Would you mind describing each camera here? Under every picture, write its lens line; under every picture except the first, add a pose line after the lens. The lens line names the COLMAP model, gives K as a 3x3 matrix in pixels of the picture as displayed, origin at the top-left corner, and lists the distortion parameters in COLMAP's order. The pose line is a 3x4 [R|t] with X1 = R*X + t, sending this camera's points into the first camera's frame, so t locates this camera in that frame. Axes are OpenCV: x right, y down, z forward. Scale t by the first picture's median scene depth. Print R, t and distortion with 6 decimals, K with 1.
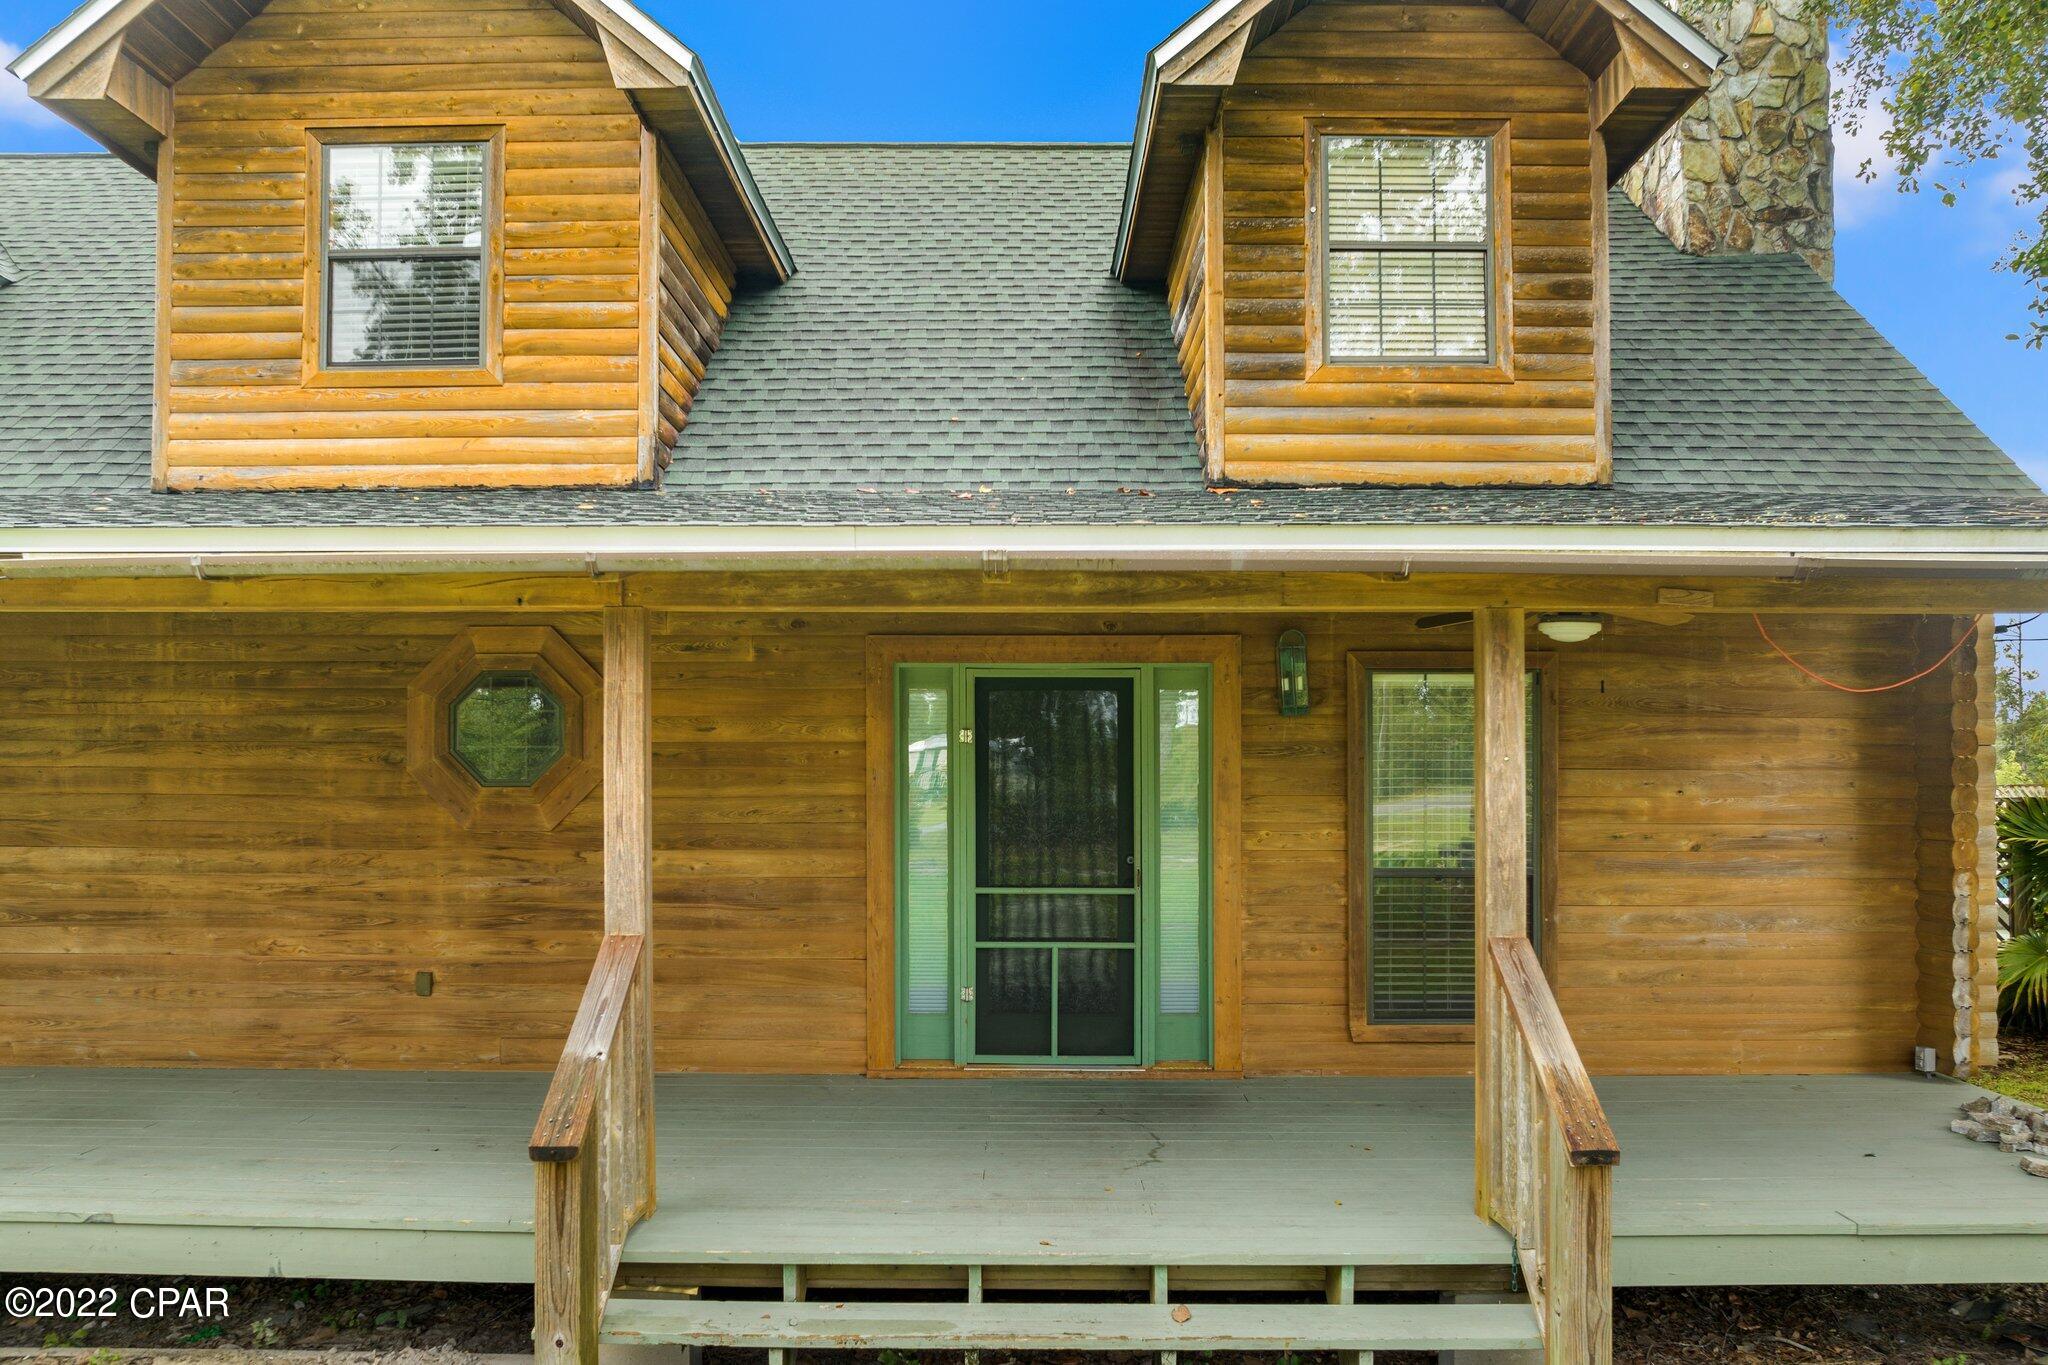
lens RADIAL K [[1404.4, 0, 1028.8], [0, 1404.4, 725.2], [0, 0, 1]] dist [-0.028260, 0.007049]
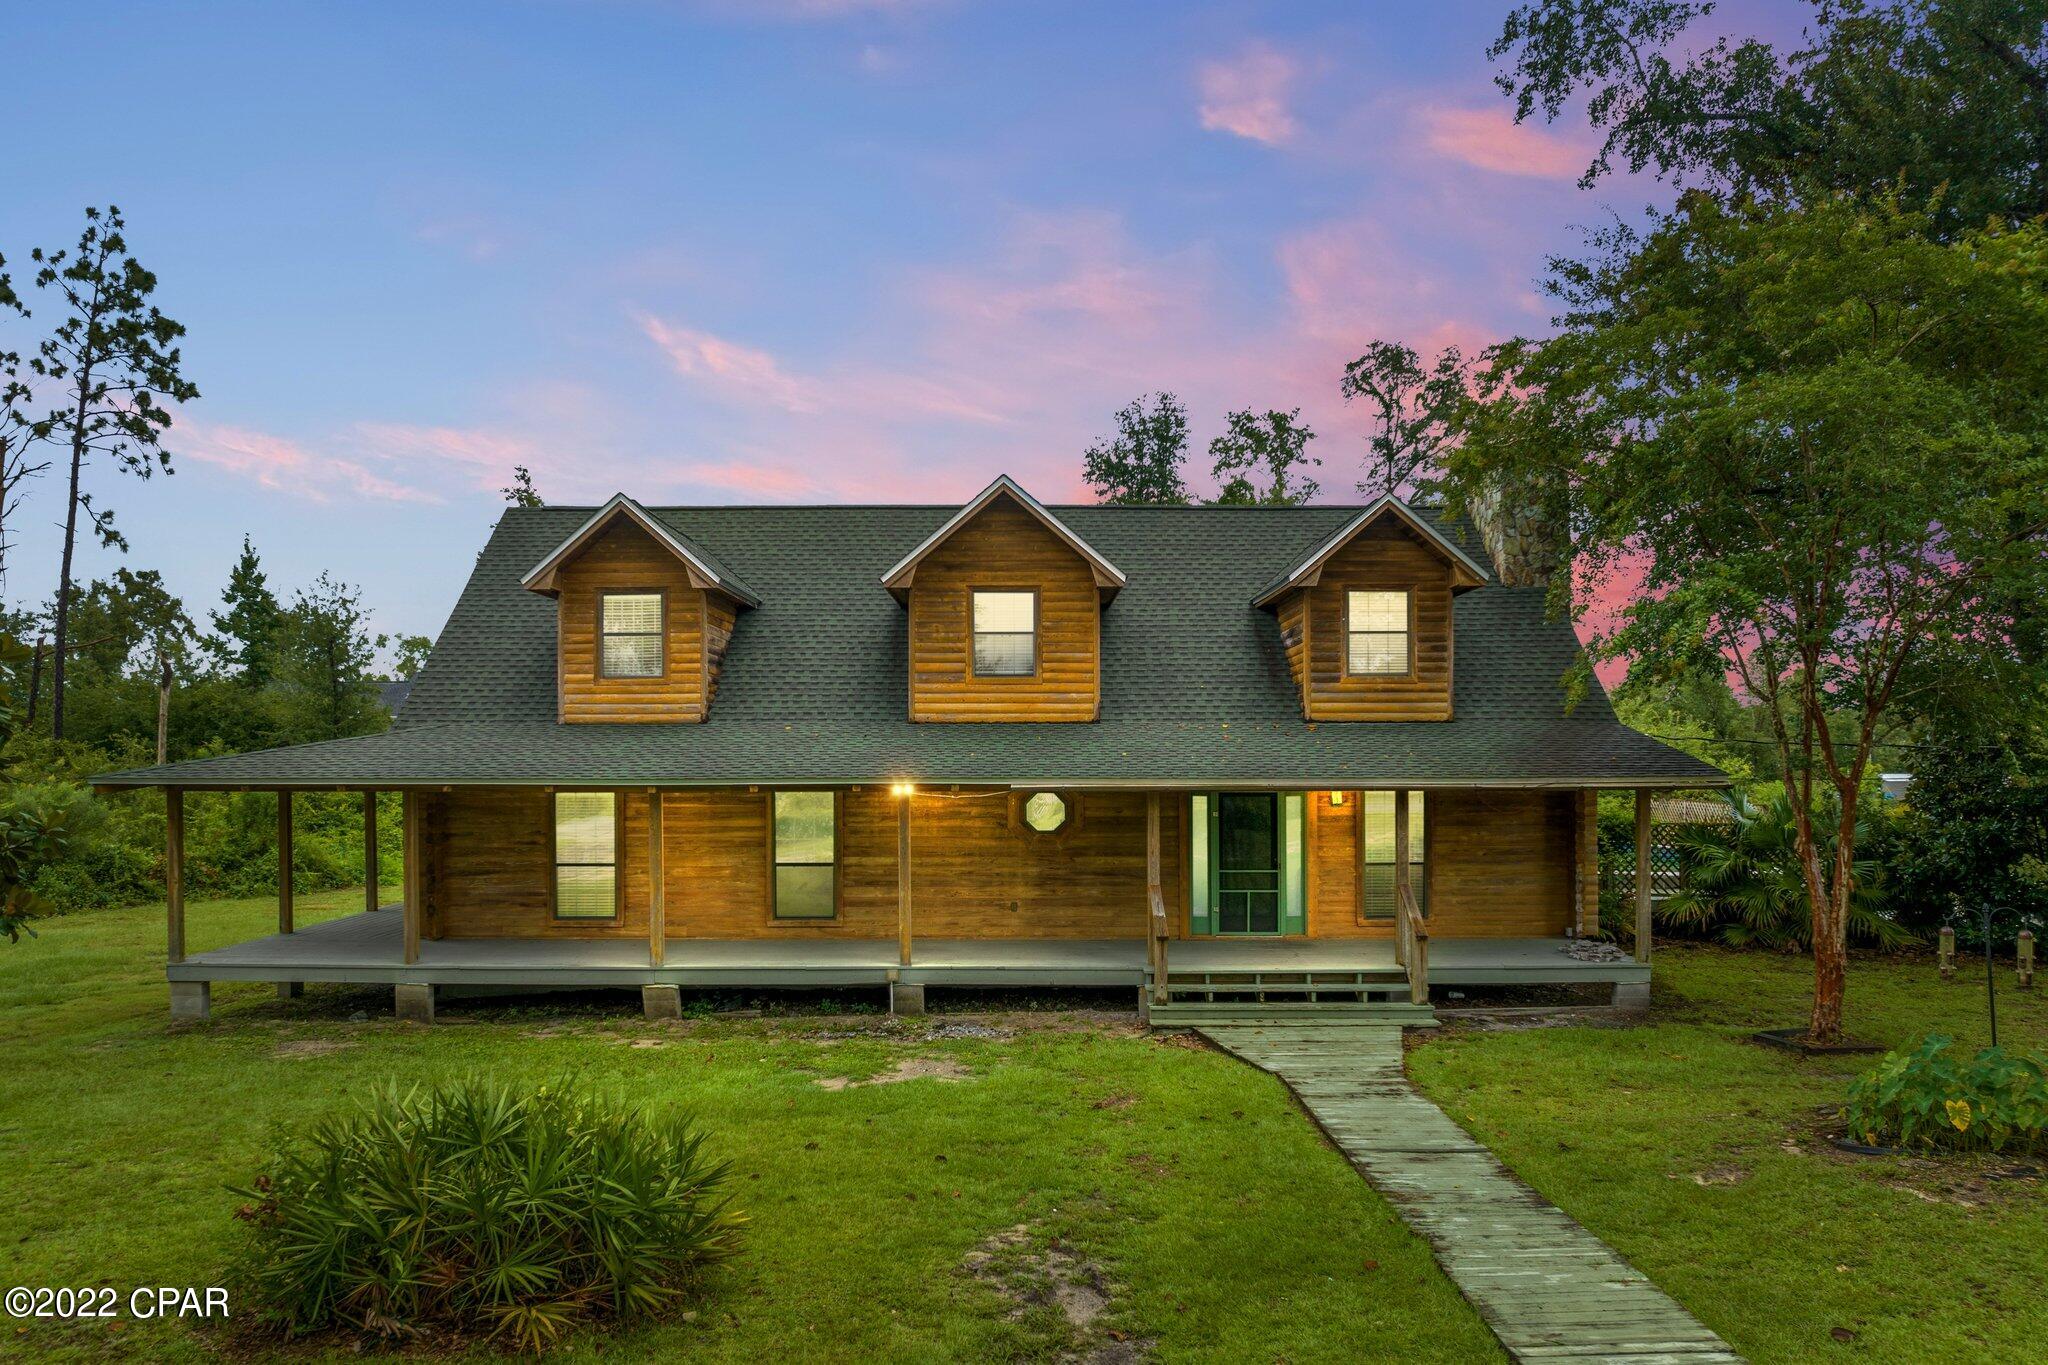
lens RADIAL K [[1449.2, 0, 1003.3], [0, 1449.2, 742.5], [0, 0, 1]] dist [-0.033322, 0.003619]
pose [[0.999965, -0.002153, 0.008034, -0.474856], [0.002074, 0.999949, 0.009884, -0.158286], [-0.008055, -0.009867, 0.999919, -1.781285]]
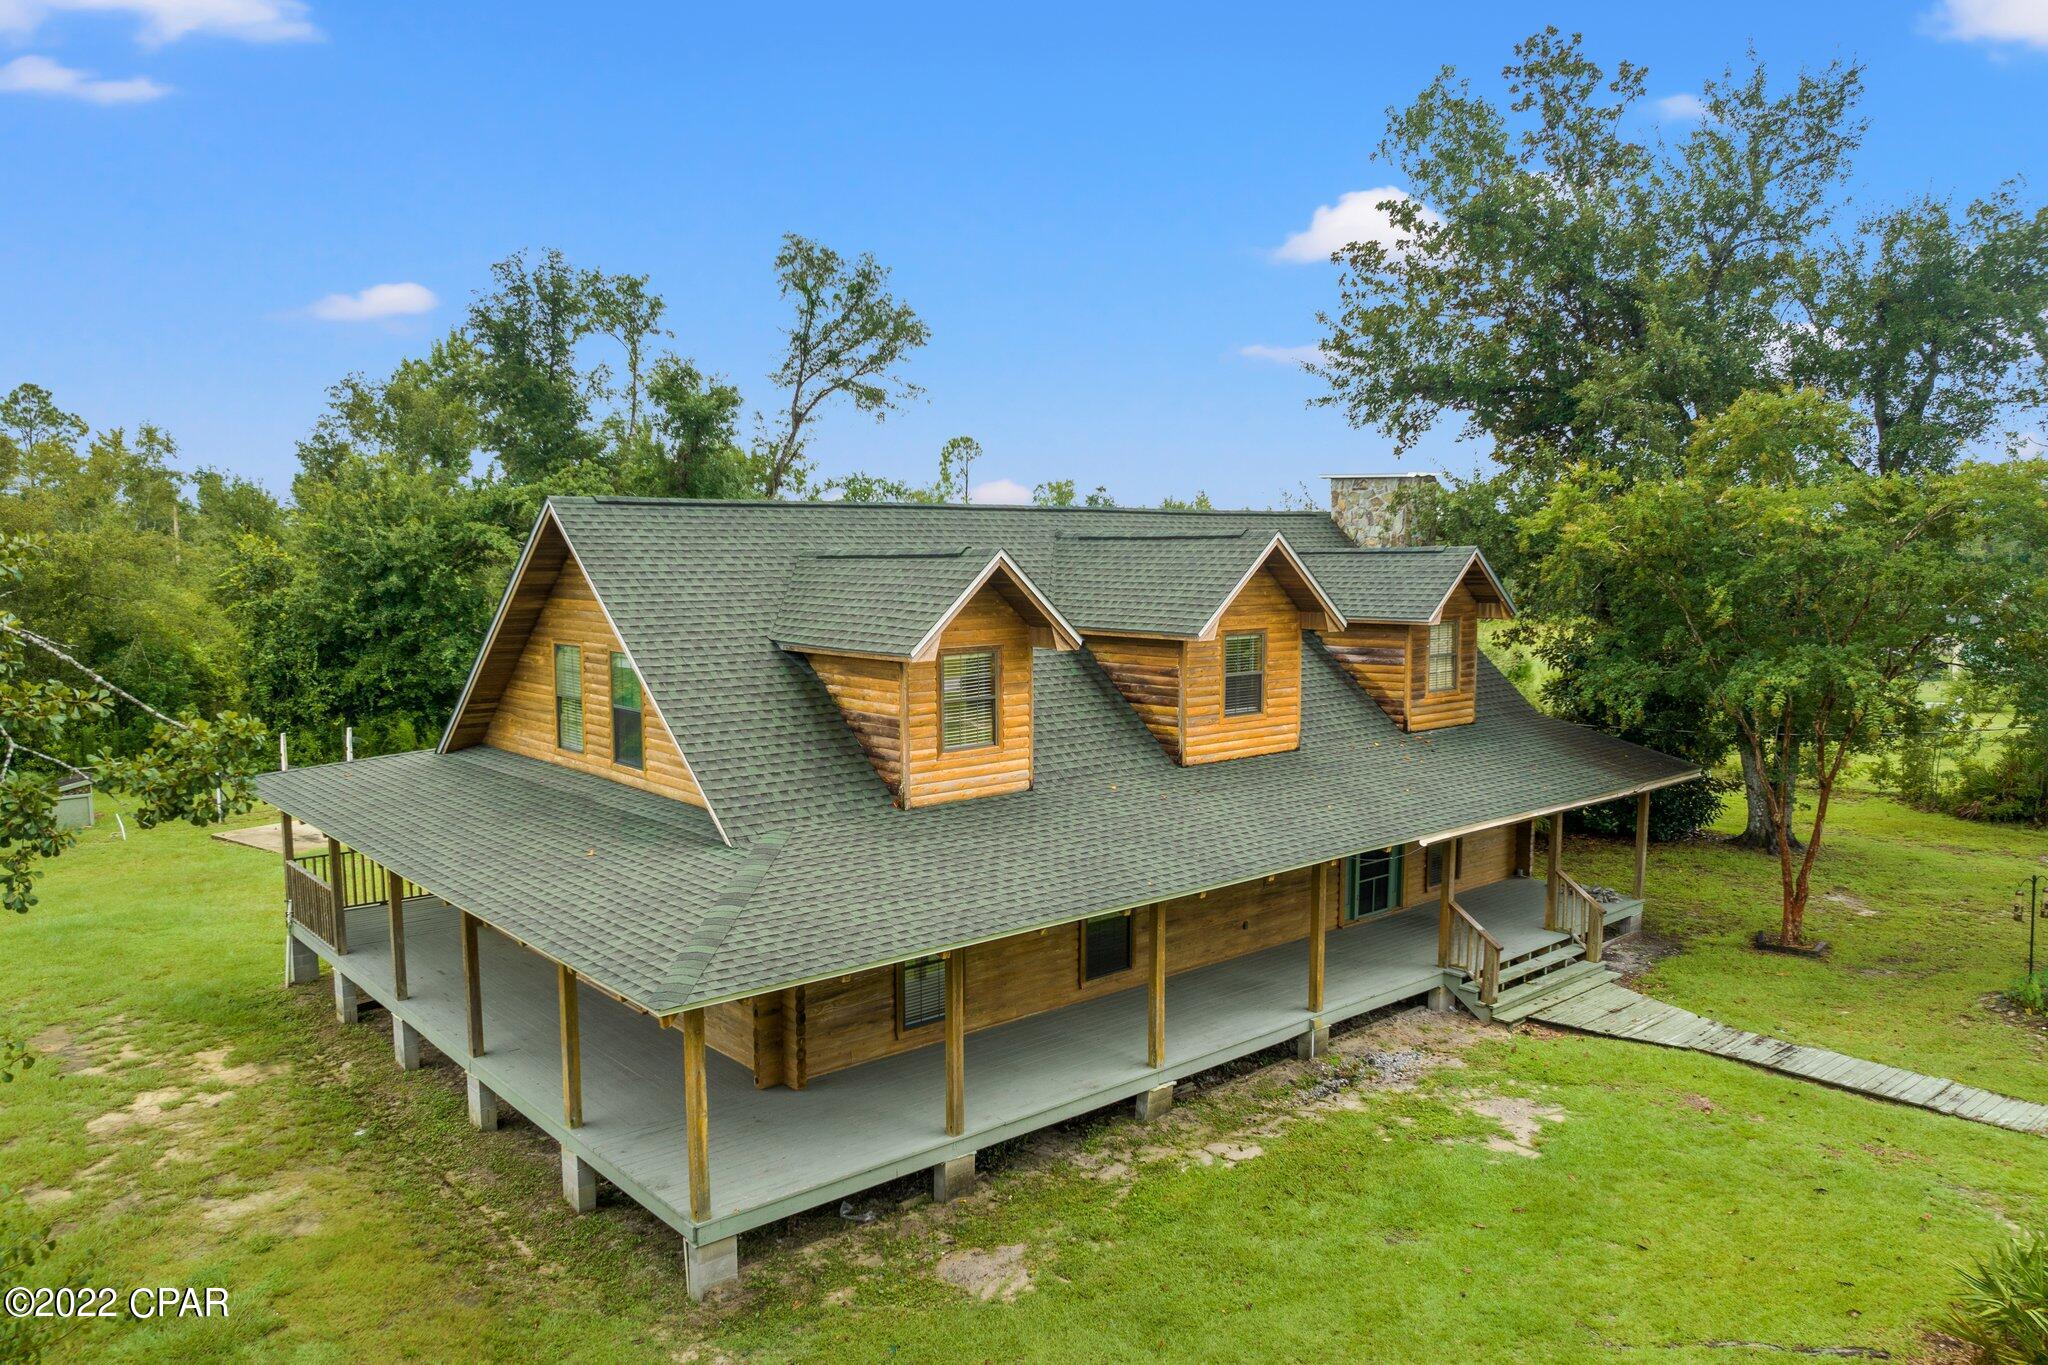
lens RADIAL K [[1448.2, 0, 1021.4], [0, 1448.2, 692.4], [0, 0, 1]] dist [-0.031226, -0.004528]
pose [[0.748412, -0.069384, 0.659595, -2.729443], [-0.005343, 0.993850, 0.110607, -0.626160], [-0.663213, -0.086304, 0.743438, -0.883348]]
